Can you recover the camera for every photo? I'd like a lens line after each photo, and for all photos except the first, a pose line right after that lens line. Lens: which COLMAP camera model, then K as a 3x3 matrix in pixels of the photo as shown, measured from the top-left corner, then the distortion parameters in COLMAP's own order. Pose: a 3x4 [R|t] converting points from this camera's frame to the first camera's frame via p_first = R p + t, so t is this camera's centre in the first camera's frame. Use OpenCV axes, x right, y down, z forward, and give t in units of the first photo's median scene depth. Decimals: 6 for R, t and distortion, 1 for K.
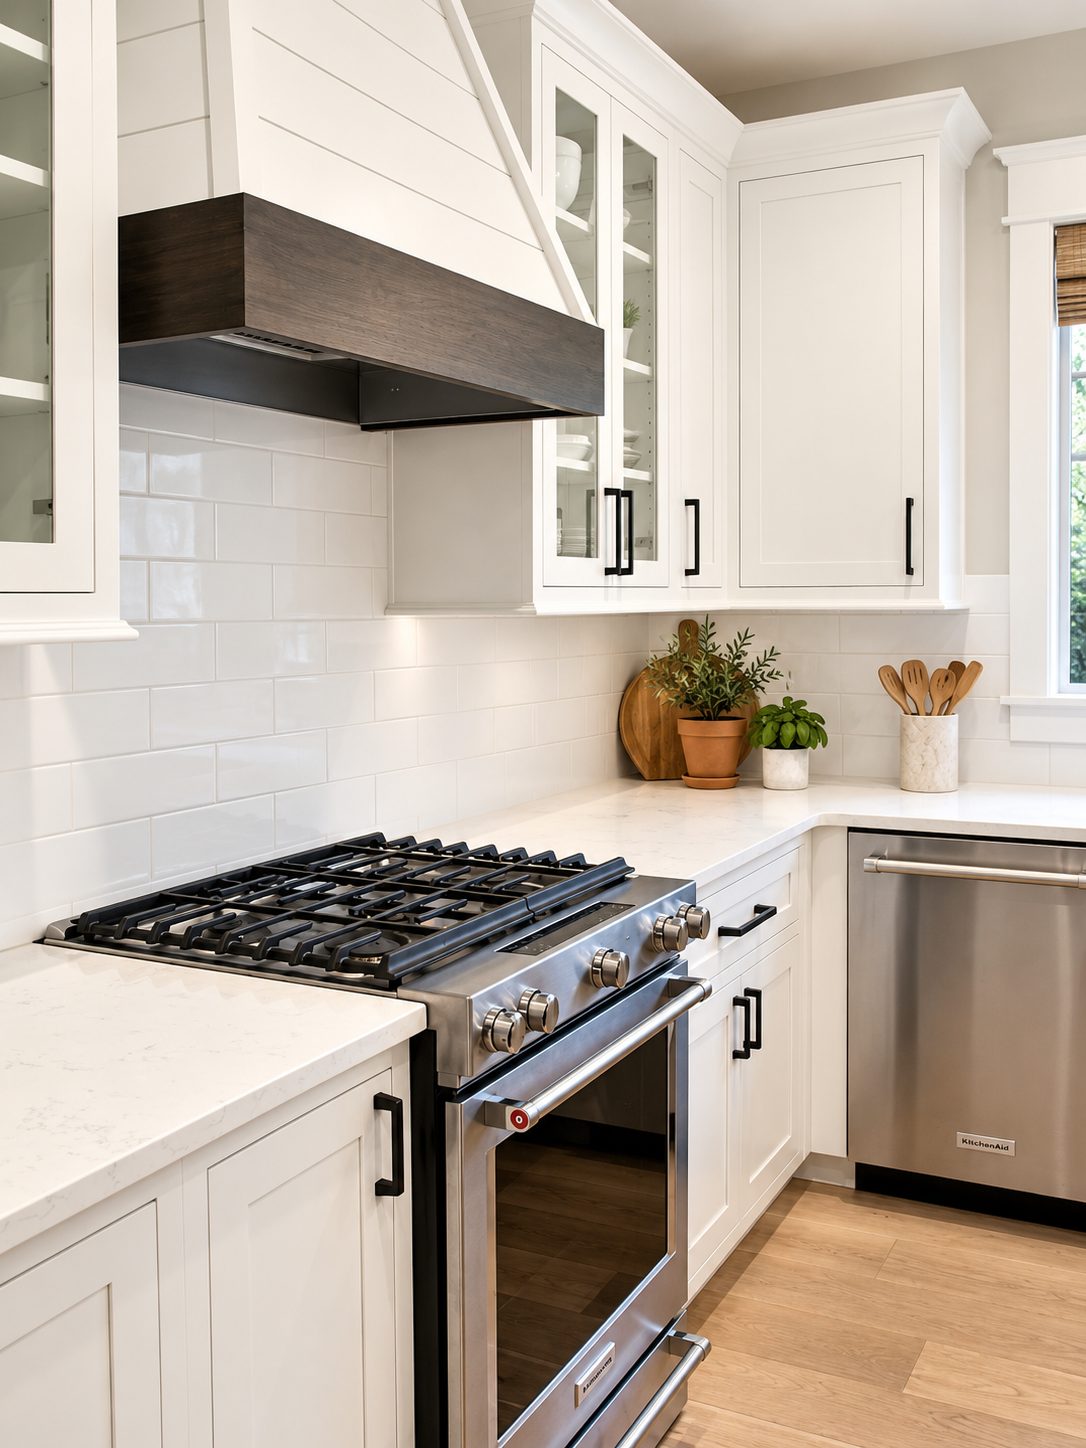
lens RADIAL K [[1418.8, 0, 539.4], [0, 1418.8, 724.4], [0, 0, 1]] dist [0.090024, 0.014465]
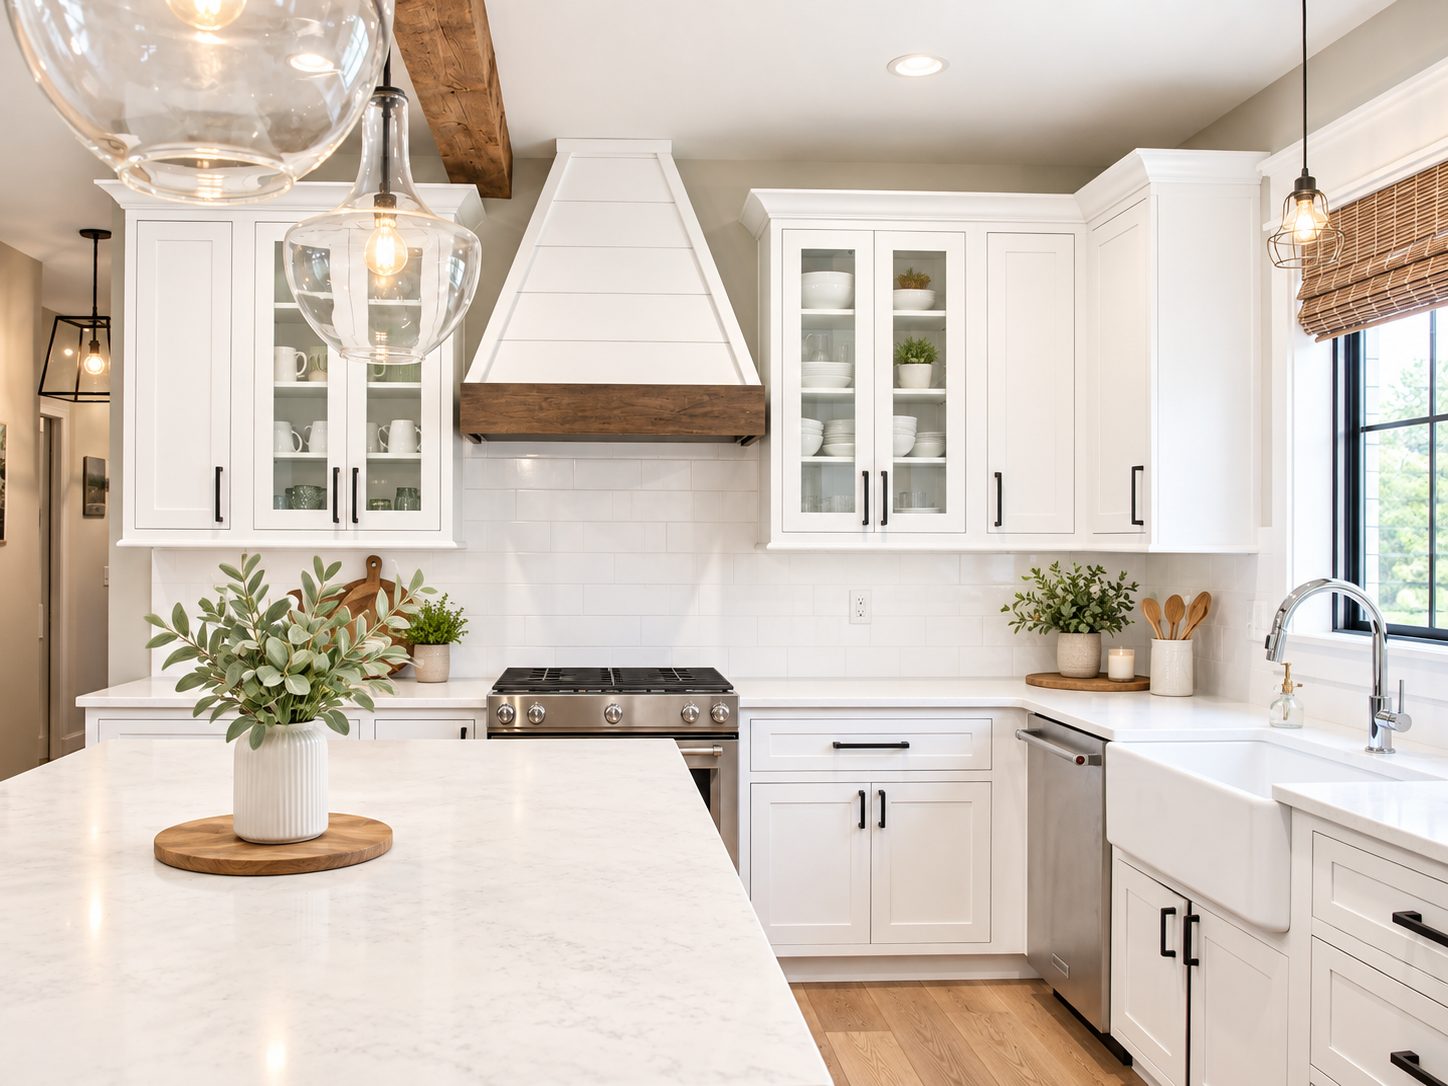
lens RADIAL K [[1418.8, 0, 724.3], [0, 1418.8, 539.9], [0, 0, 1]] dist [0.090024, 0.014465]
pose [[0.540825, 0.001951, -0.841133, 1.291014], [-0.088135, 0.994624, -0.054362, 0.011584], [0.836505, 0.103534, 0.538089, 0.019295]]
